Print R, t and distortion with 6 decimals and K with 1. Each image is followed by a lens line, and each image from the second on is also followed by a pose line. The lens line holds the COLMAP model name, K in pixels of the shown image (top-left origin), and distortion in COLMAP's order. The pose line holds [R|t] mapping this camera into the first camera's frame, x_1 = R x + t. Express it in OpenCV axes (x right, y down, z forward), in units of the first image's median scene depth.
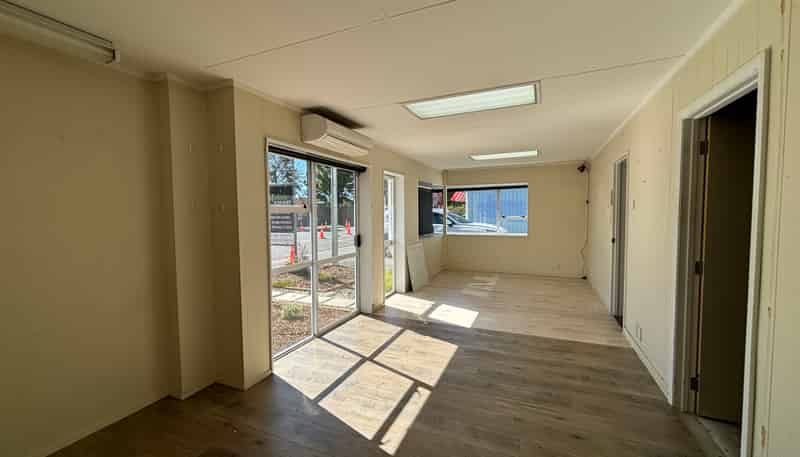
lens RADIAL K [[319.1, 0, 399.4], [0, 319.1, 226.6], [0, 0, 1]] dist [-0.002149, -0.000441]
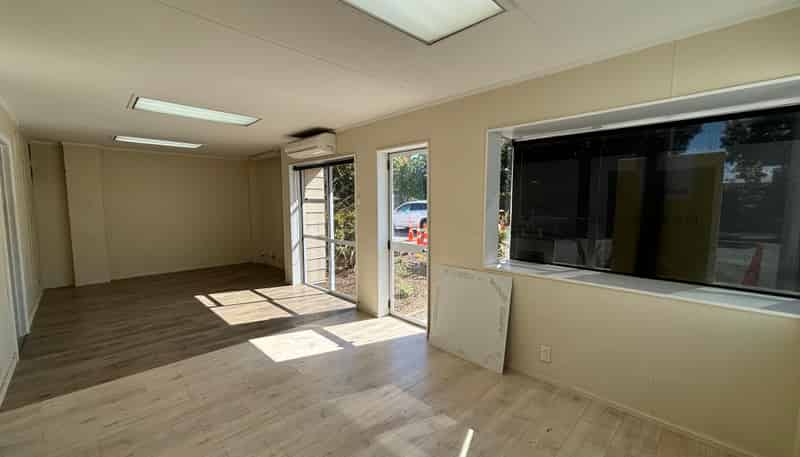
lens RADIAL K [[319.1, 0, 399.4], [0, 319.1, 226.6], [0, 0, 1]] dist [-0.002149, -0.000441]
pose [[-0.362332, 0.087340, -0.927948, 0.922258], [-0.033368, 0.993746, 0.106563, -0.103544], [0.931451, 0.069575, -0.357152, 1.818092]]
